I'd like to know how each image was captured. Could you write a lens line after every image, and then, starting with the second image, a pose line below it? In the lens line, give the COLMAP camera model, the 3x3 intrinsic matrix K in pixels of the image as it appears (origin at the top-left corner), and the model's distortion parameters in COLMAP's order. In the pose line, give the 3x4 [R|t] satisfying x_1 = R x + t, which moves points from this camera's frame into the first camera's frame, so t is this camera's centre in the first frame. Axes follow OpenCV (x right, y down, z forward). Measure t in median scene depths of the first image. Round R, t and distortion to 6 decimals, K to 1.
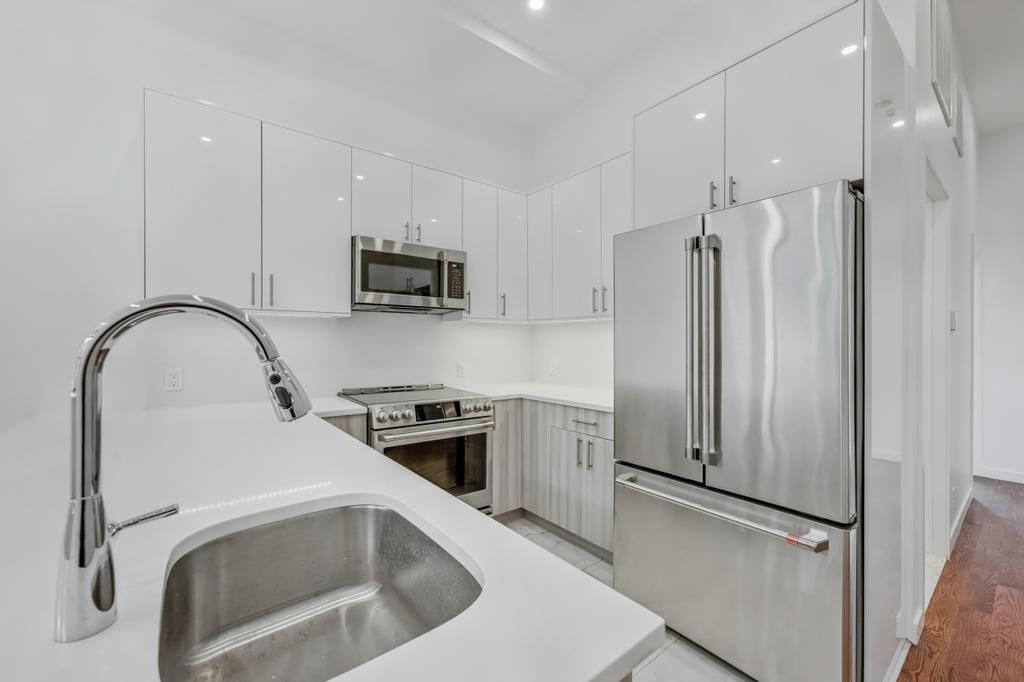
lens RADIAL K [[410.5, 0, 509.1], [0, 410.5, 344.2], [0, 0, 1]] dist [0.012937, -0.004642]
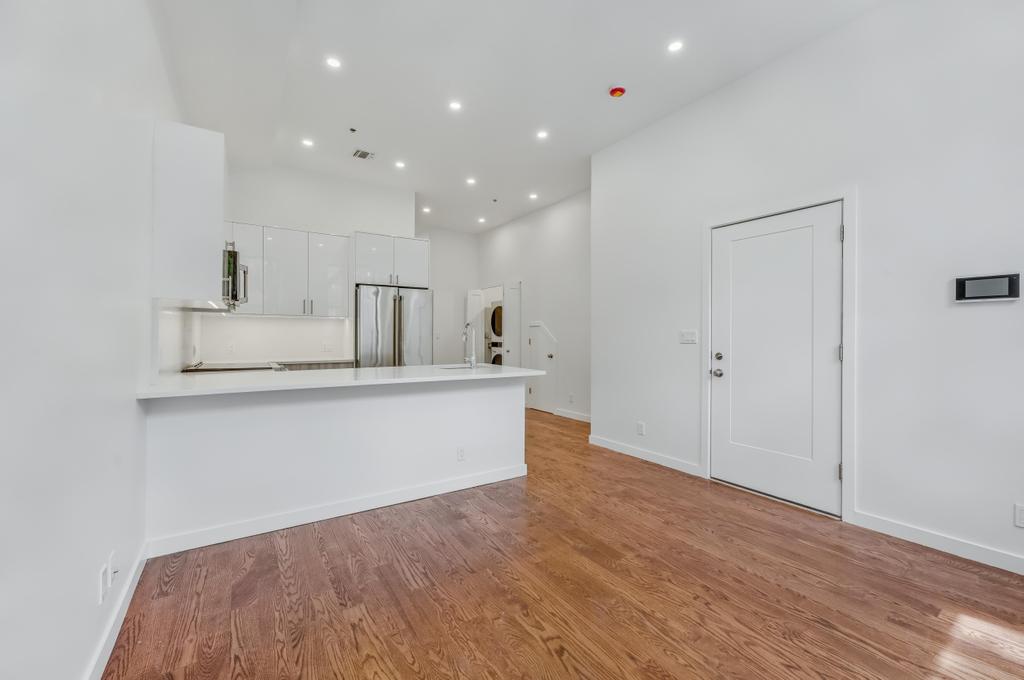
lens RADIAL K [[418.8, 0, 513.8], [0, 418.8, 335.2], [0, 0, 1]] dist [0.001326, 0.000824]
pose [[0.075248, -0.001595, 0.997164, -1.592642], [0.001089, 0.999998, 0.001518, 0.017095], [-0.997164, 0.000972, 0.075250, -0.044192]]
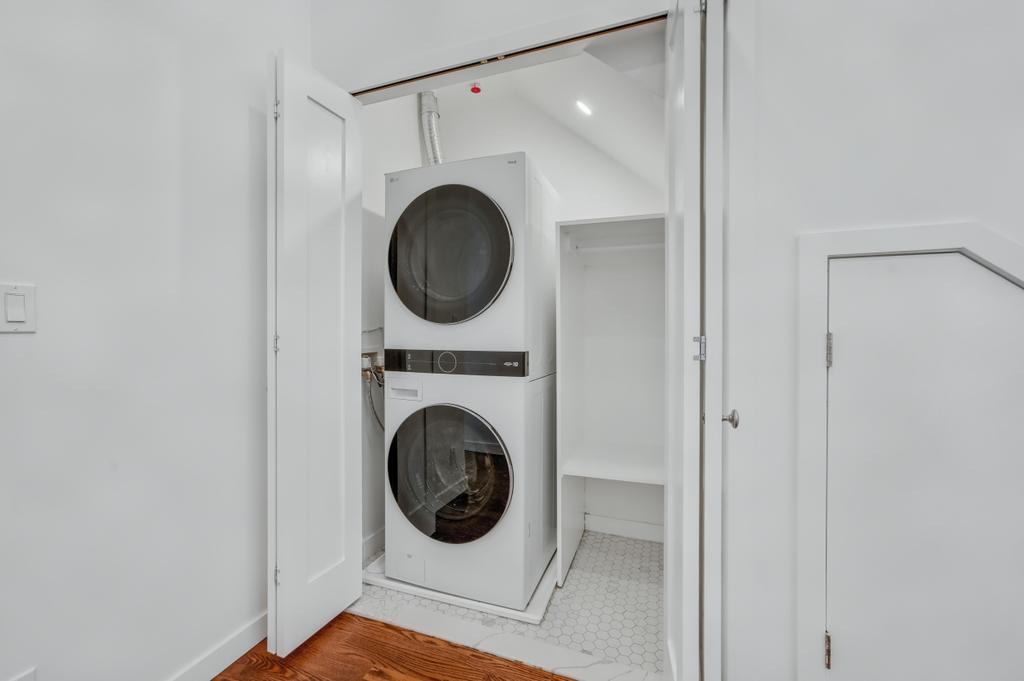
lens RADIAL K [[427.1, 0, 536.0], [0, 427.1, 333.7], [0, 0, 1]] dist [0.000234, 0.000168]
pose [[-0.517401, -0.008409, 0.855702, 0.895214], [-0.001833, 0.999960, 0.008719, 0.040900], [-0.855741, 0.002943, -0.517396, 0.548920]]
